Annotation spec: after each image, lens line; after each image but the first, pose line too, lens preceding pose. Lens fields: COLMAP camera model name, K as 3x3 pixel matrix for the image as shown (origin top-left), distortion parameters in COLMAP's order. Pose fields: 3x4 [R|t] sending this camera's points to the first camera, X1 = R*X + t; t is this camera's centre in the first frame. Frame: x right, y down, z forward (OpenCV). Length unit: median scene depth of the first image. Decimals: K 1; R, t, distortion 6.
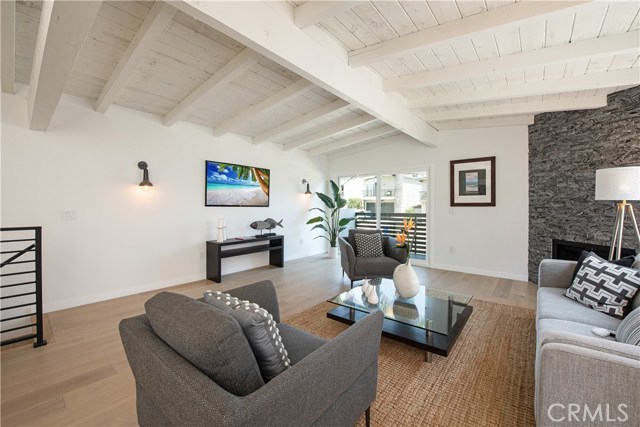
lens RADIAL K [[256.9, 0, 318.9], [0, 256.9, 209.2], [0, 0, 1]] dist [-0.020074, 0.000397]
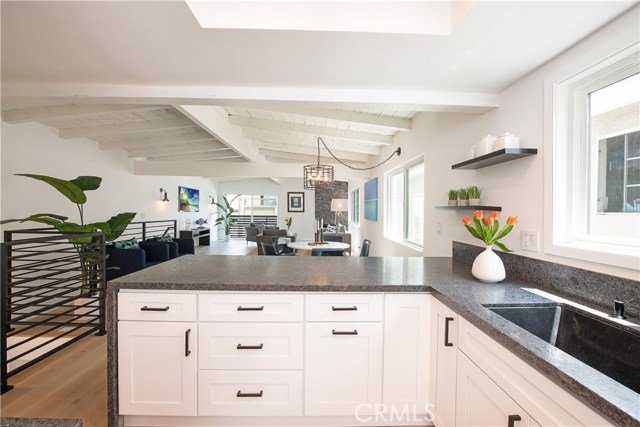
lens RADIAL K [[256.9, 0, 320.7], [0, 256.9, 213.6], [0, 0, 1]] dist [-0.020074, 0.000397]
pose [[0.758785, -0.003617, 0.651331, -0.822174], [0.005916, 0.999982, -0.001339, 0.006648], [-0.651314, 0.004869, 0.758792, -1.010052]]
